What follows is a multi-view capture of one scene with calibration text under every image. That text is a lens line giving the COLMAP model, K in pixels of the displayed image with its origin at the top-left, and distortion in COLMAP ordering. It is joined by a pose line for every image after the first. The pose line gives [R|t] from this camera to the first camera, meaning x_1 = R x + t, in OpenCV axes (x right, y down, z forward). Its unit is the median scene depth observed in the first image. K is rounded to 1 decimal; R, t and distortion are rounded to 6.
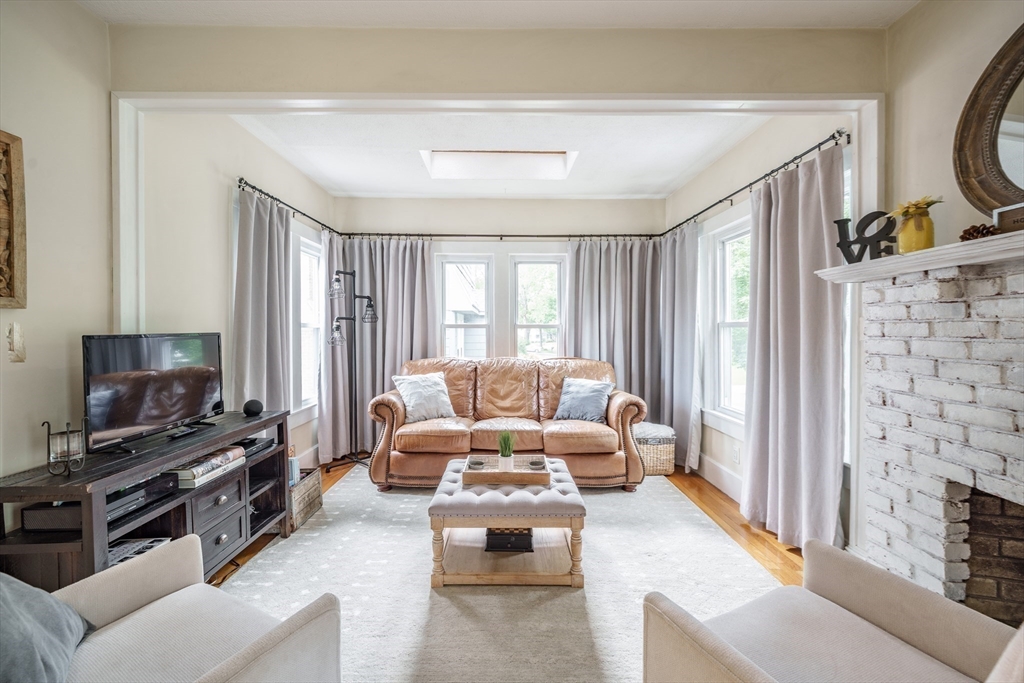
lens RADIAL K [[418.5, 0, 505.7], [0, 418.5, 333.1], [0, 0, 1]] dist [-0.004020, 0.000019]
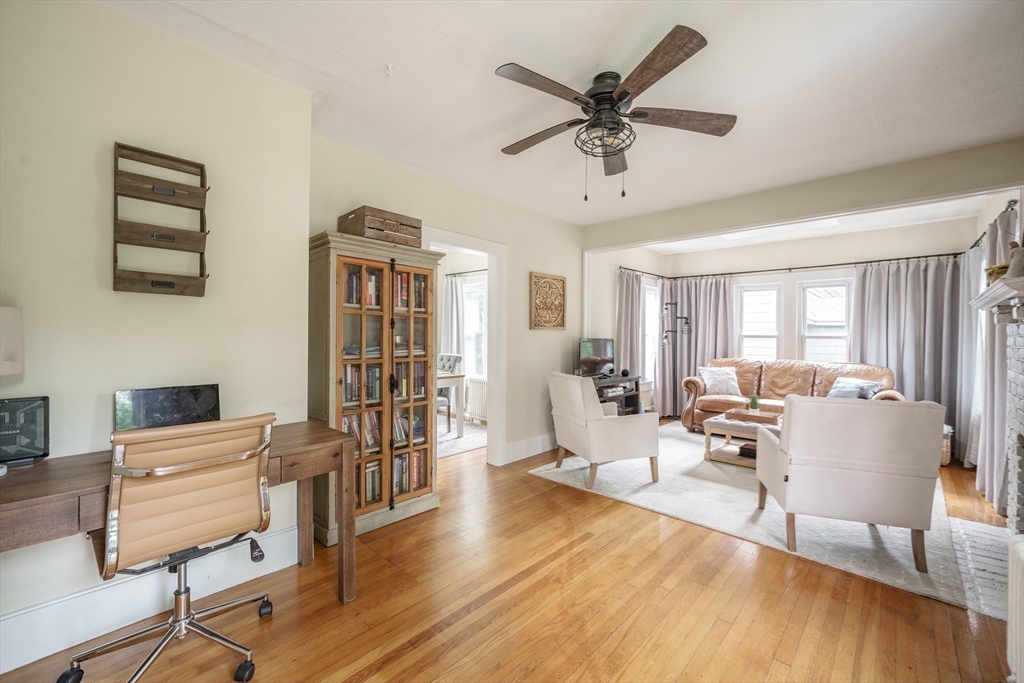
lens RADIAL K [[418.5, 0, 505.7], [0, 418.5, 337.4], [0, 0, 1]] dist [-0.004020, 0.000019]
pose [[0.721087, 0.009709, -0.692776, 0.314860], [-0.017841, 0.999830, -0.004558, 0.009022], [0.692614, 0.015647, 0.721138, -0.694827]]
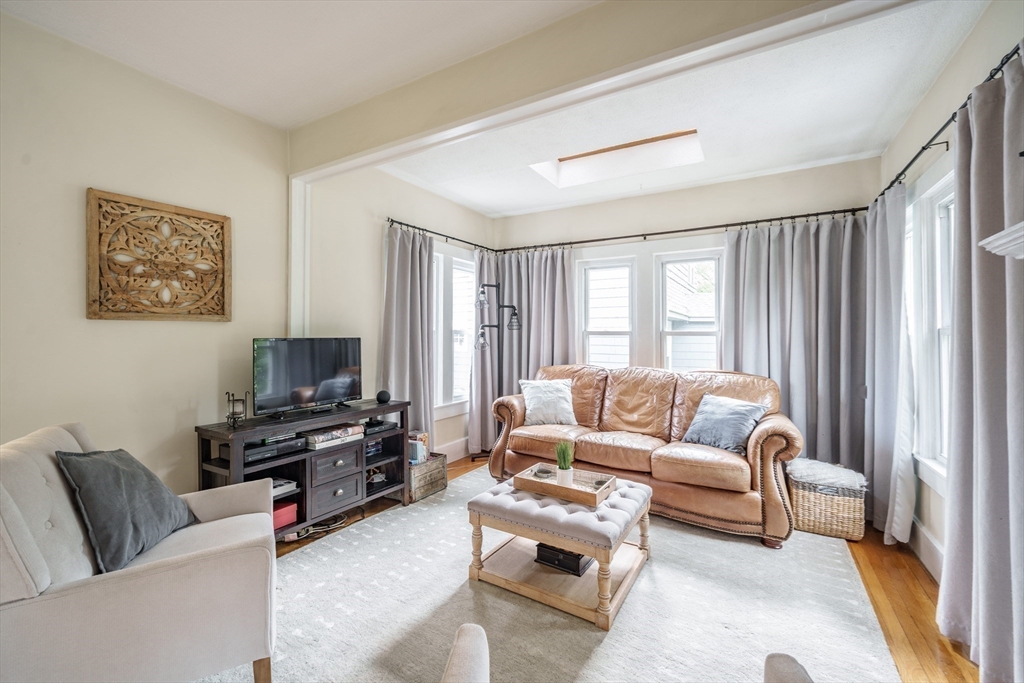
lens RADIAL K [[418.5, 0, 506.3], [0, 418.5, 333.1], [0, 0, 1]] dist [-0.004020, 0.000019]
pose [[0.852915, 0.000848, -0.522049, 0.256260], [-0.009882, 0.999846, -0.014521, -0.000710], [0.521956, 0.017545, 0.852792, 0.072496]]
